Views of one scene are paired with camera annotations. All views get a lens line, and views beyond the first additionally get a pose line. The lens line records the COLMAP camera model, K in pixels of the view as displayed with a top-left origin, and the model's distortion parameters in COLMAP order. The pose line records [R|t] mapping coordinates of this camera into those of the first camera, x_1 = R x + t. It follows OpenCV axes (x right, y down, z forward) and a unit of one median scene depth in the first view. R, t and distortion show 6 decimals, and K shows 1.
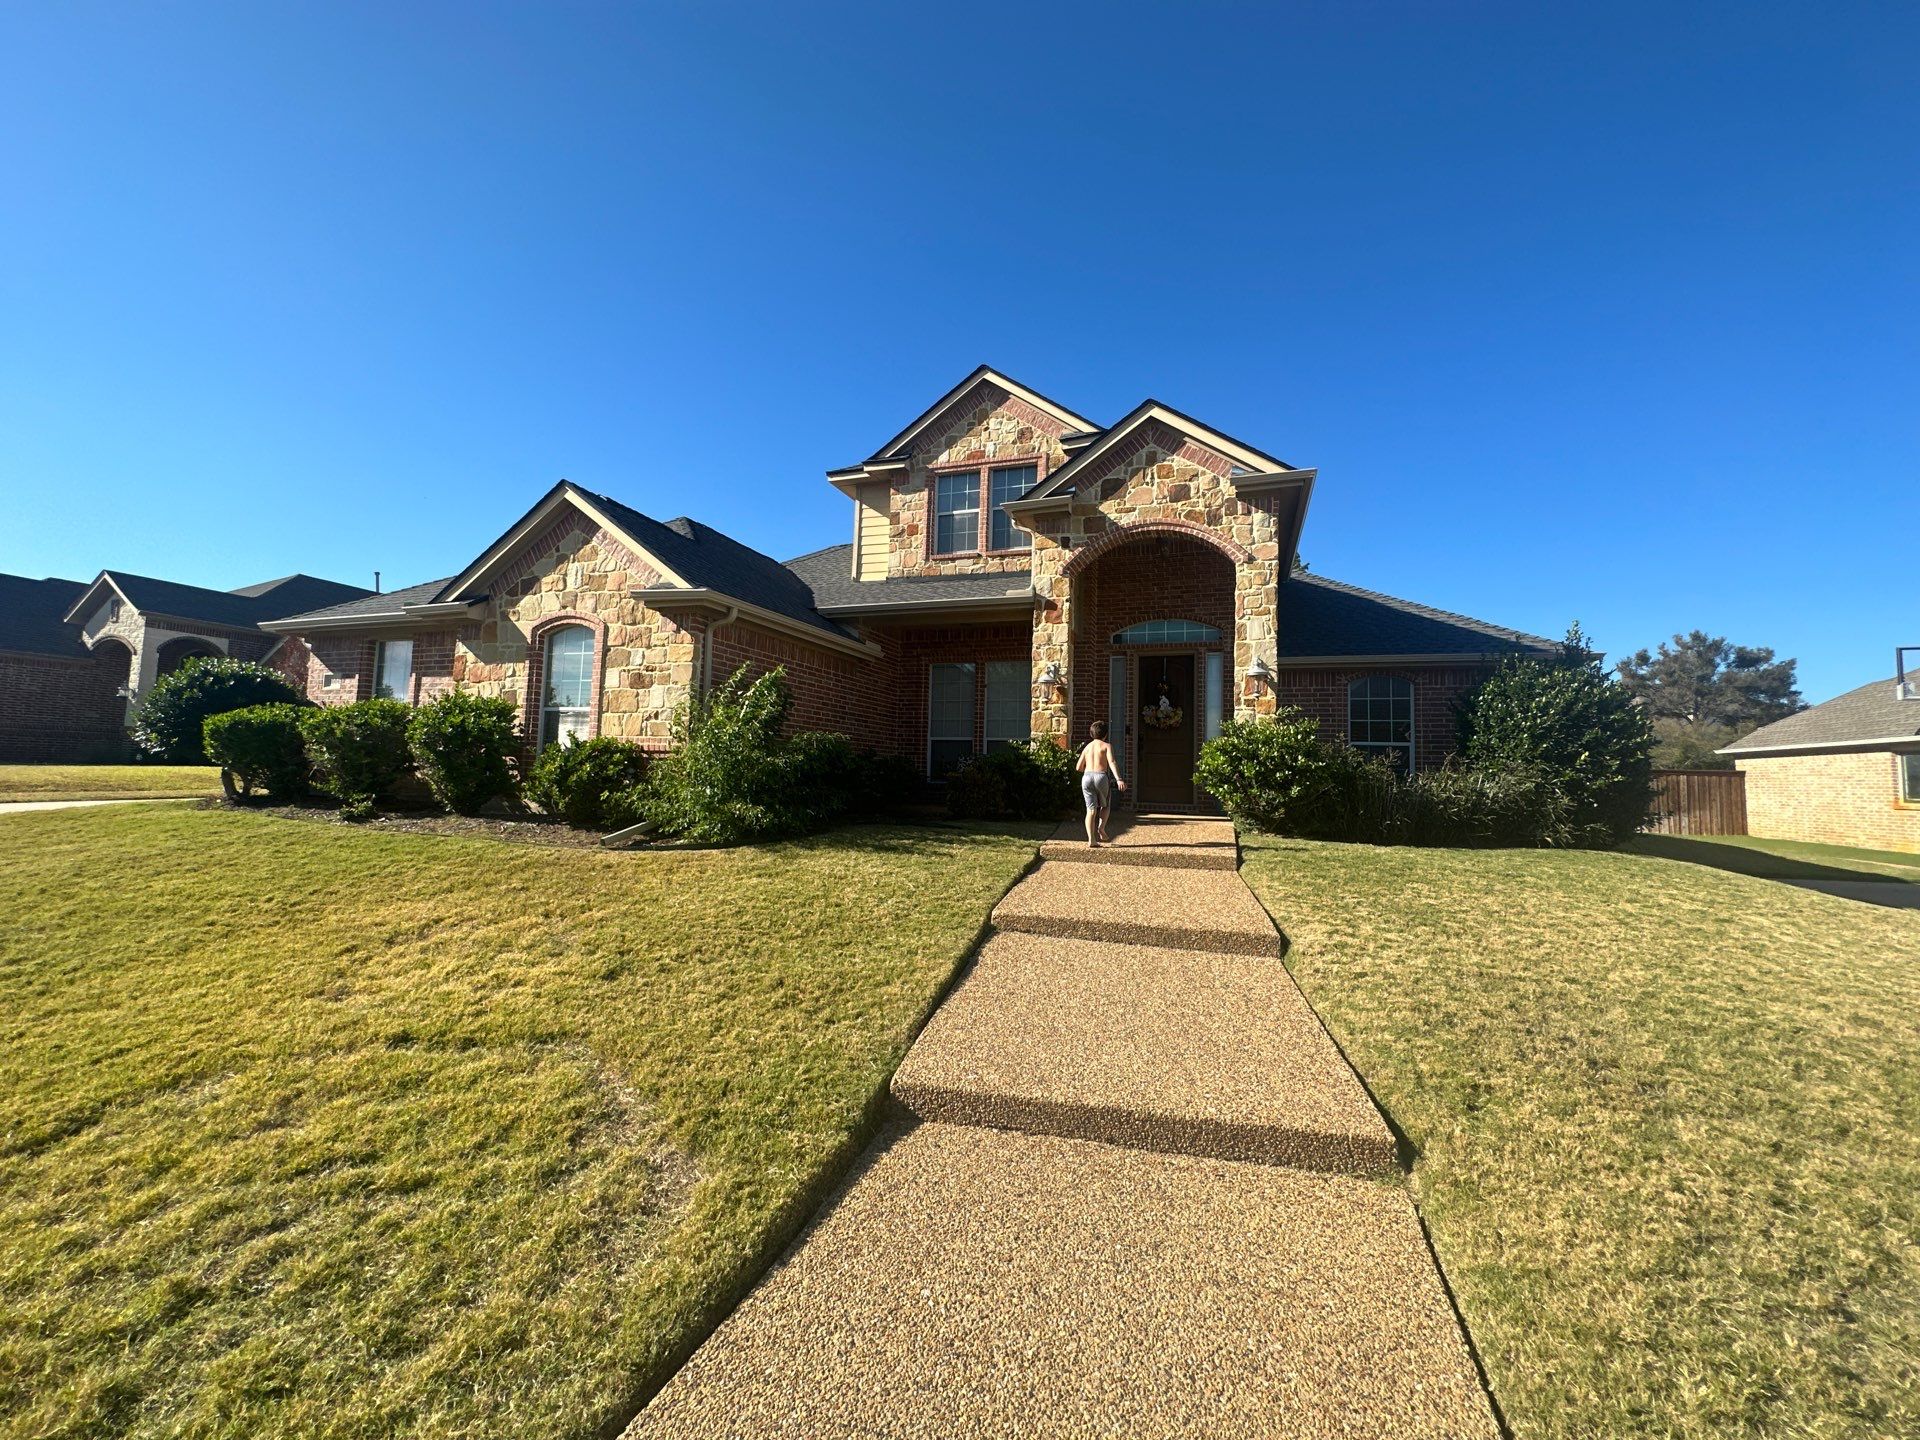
lens RADIAL K [[769.2, 0, 962.9], [0, 769.2, 719.4], [0, 0, 1]] dist [0.000297, -0.000207]
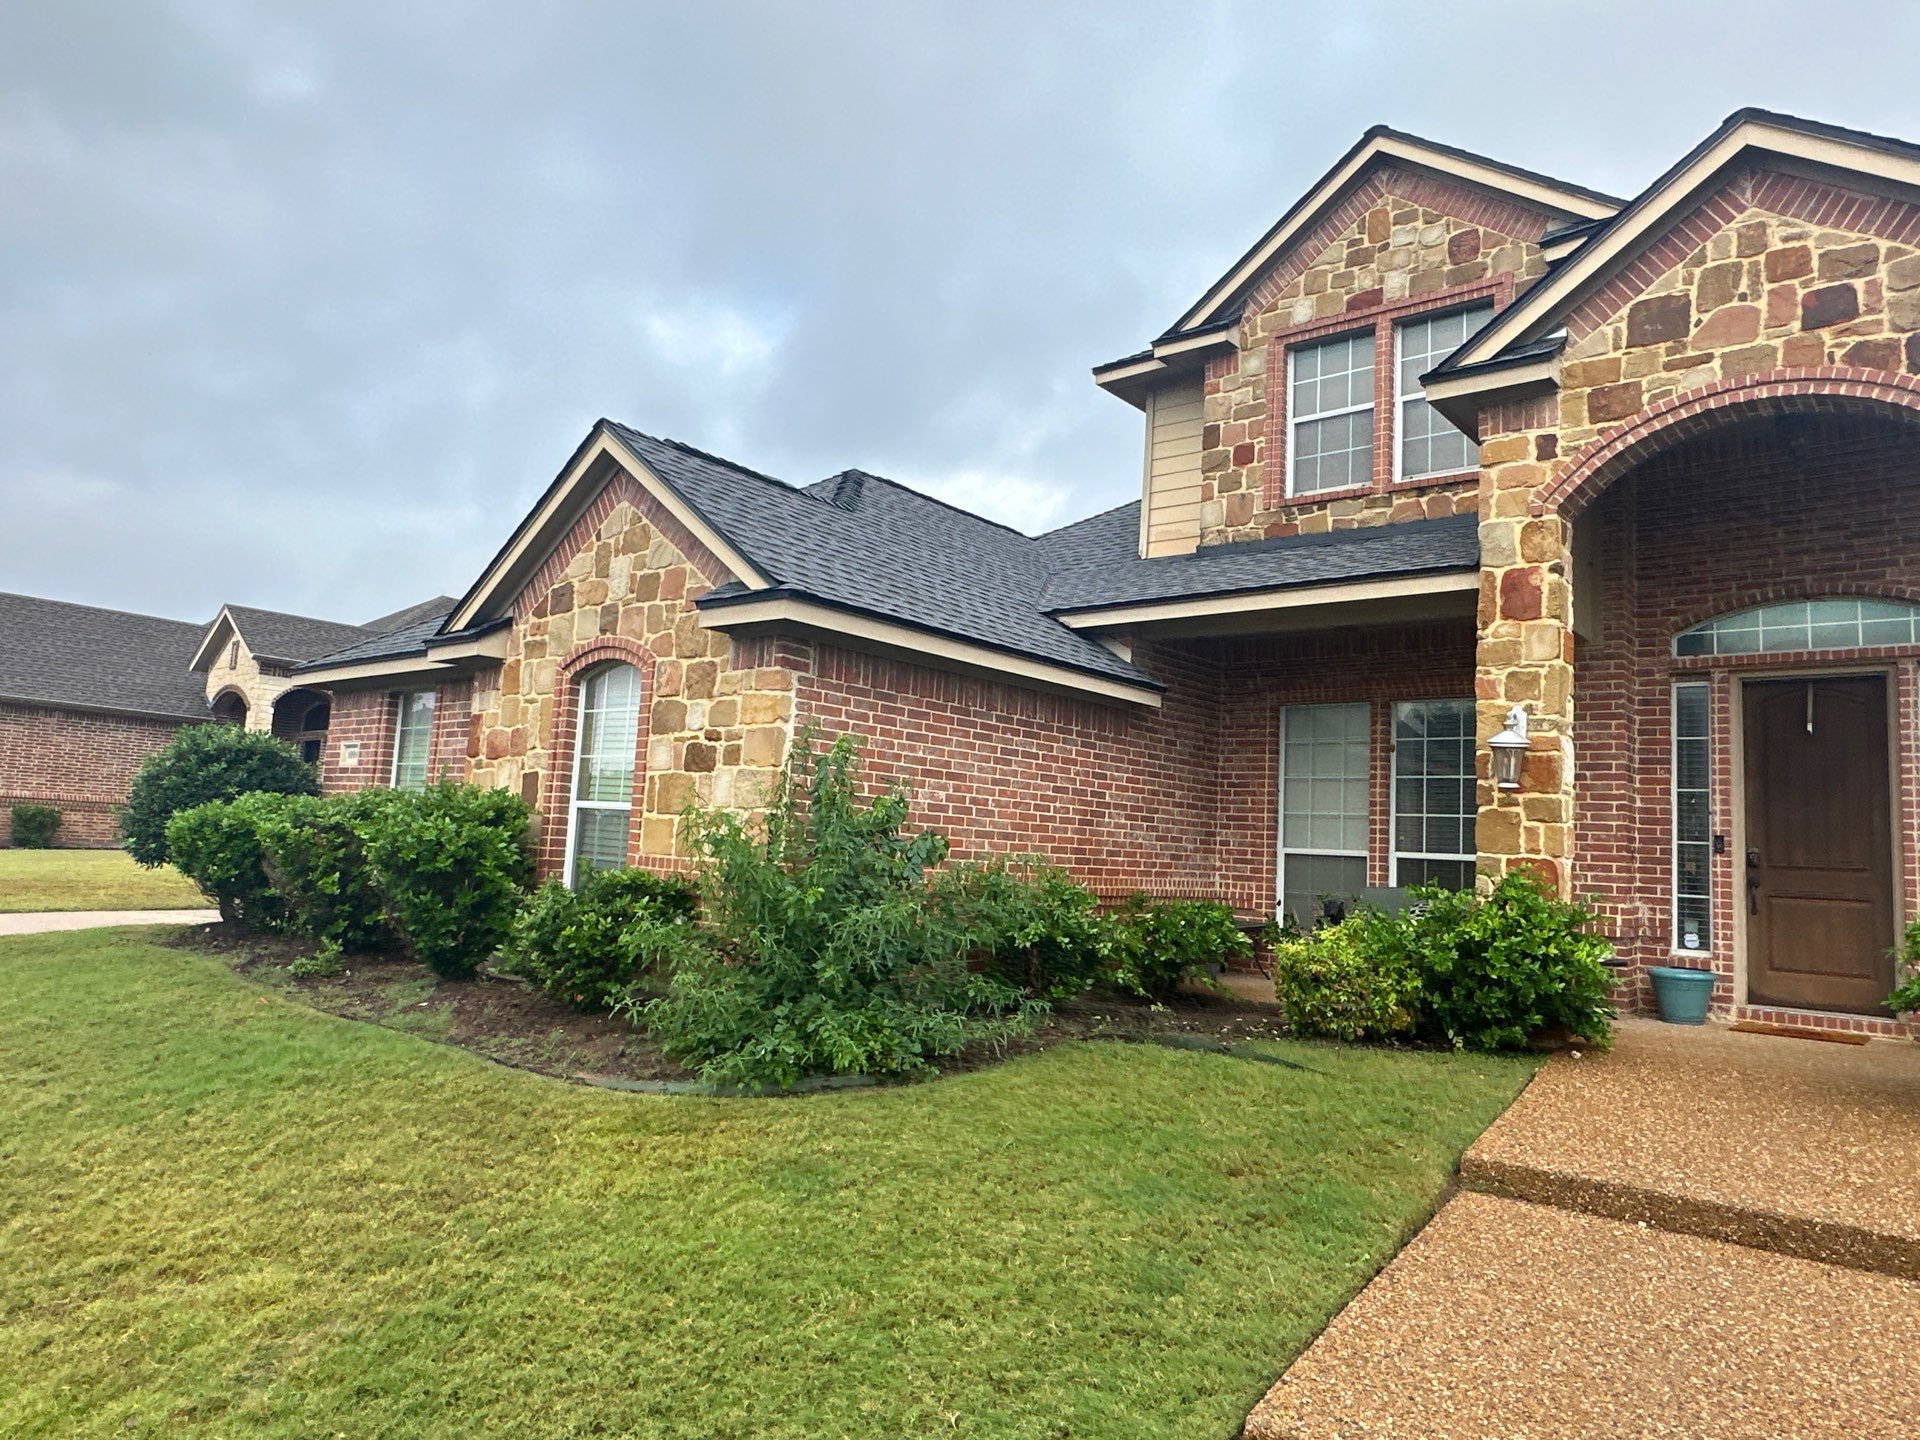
lens RADIAL K [[1230.7, 0, 957.6], [0, 1230.7, 714.7], [0, 0, 1]] dist [-0.005191, 0.000071]
pose [[0.934806, -0.018647, -0.354670, 0.062632], [-0.000498, 0.998551, -0.053810, -0.027647], [0.355159, 0.050478, 0.933442, 0.189411]]
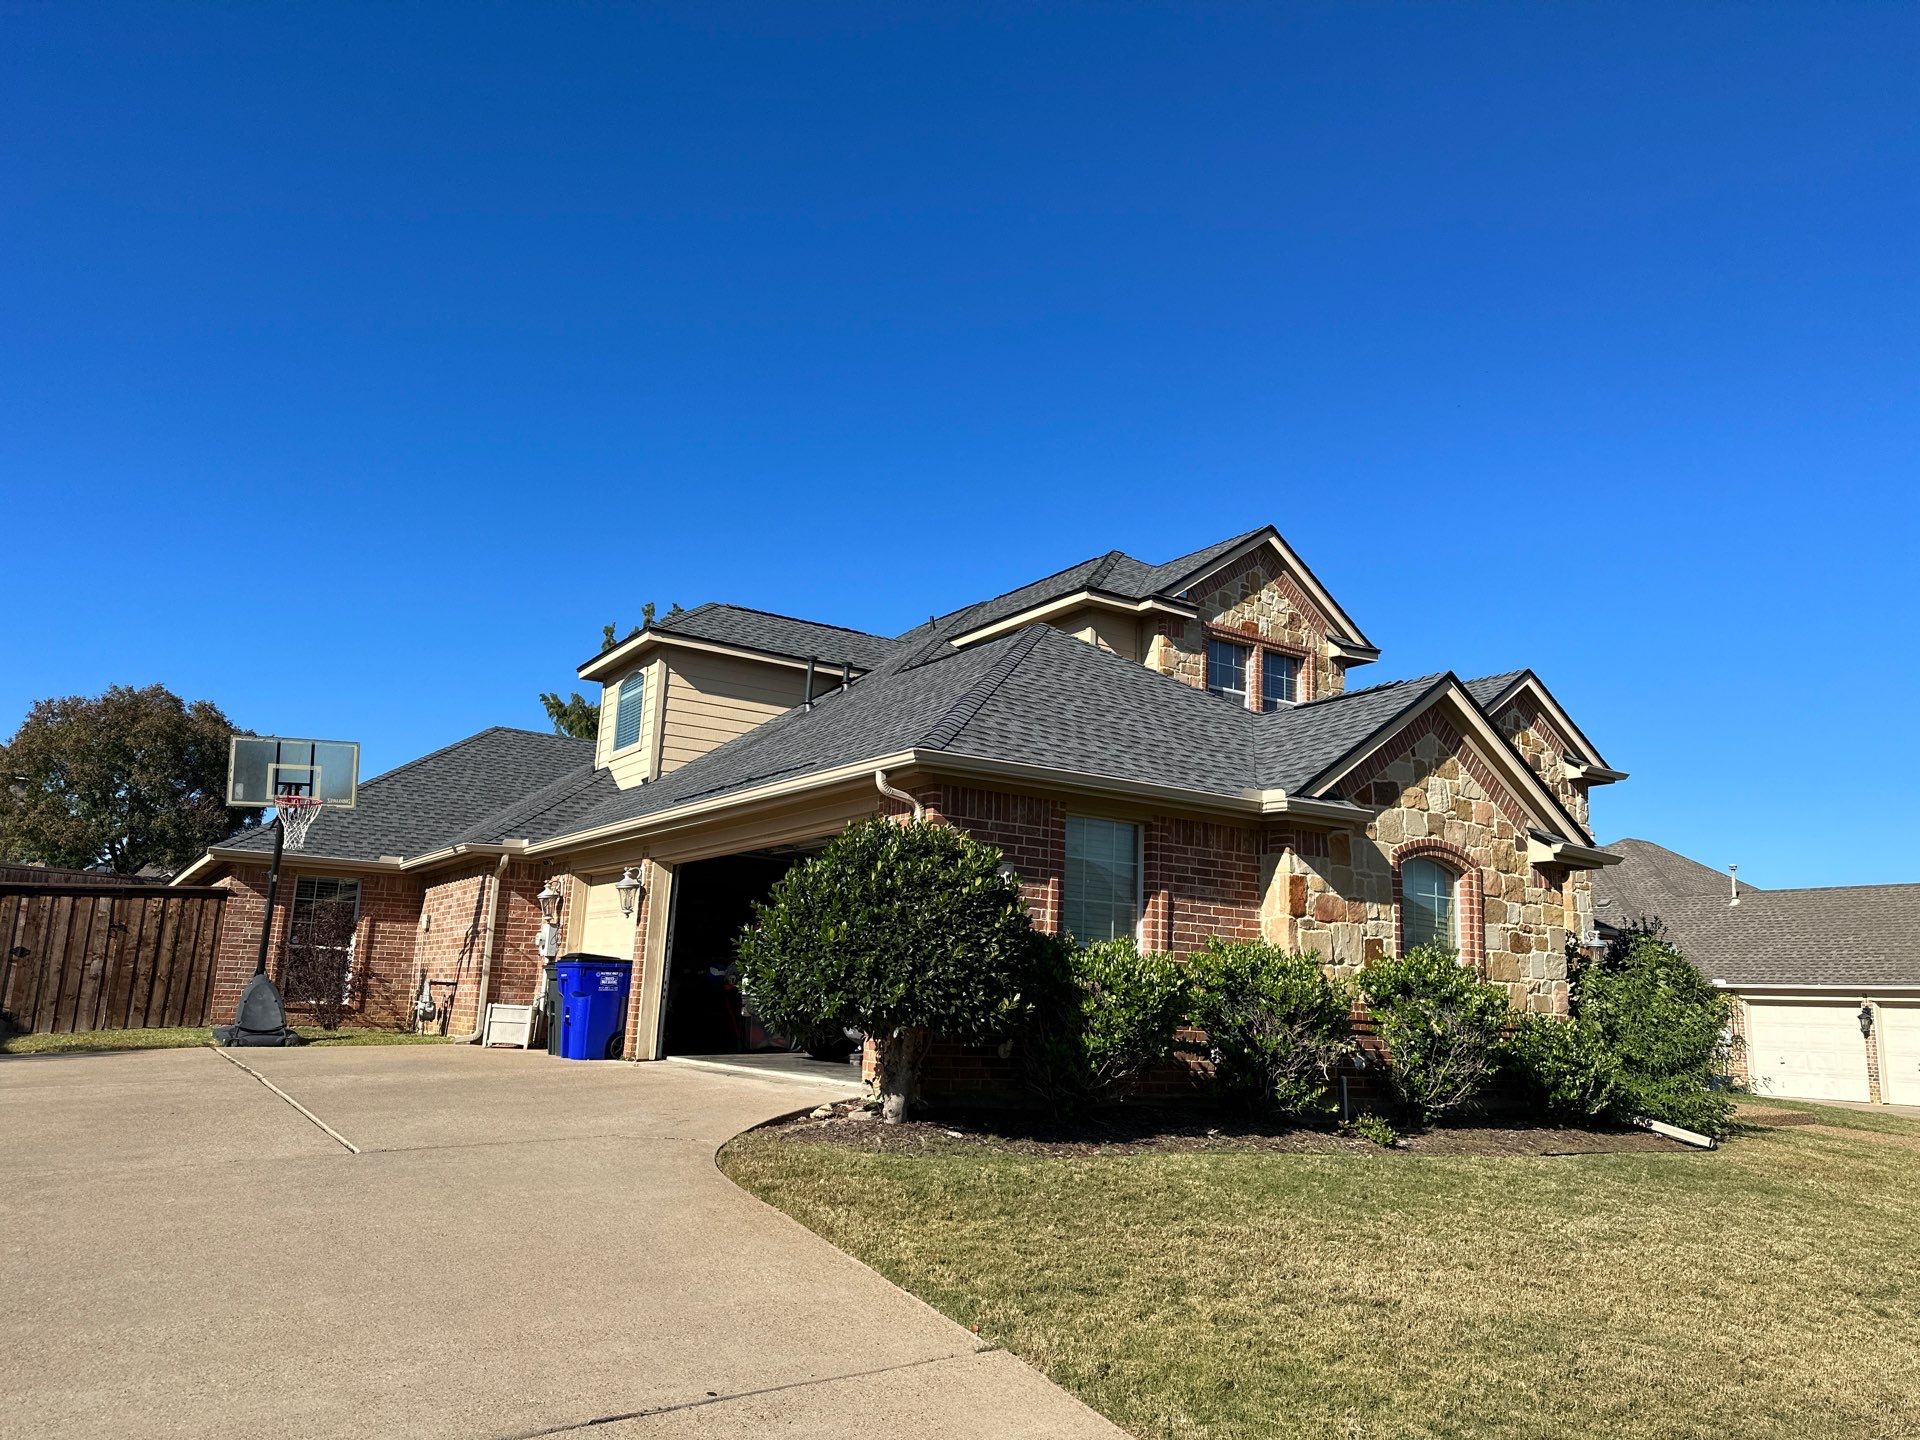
lens RADIAL K [[1334.2, 0, 954.9], [0, 1334.2, 745.6], [0, 0, 1]] dist [0.077716, -0.040868]
pose [[0.604477, 0.146243, 0.783084, -1.617289], [-0.083031, 0.989217, -0.120646, -0.028656], [-0.792284, 0.007907, 0.610102, 0.491174]]
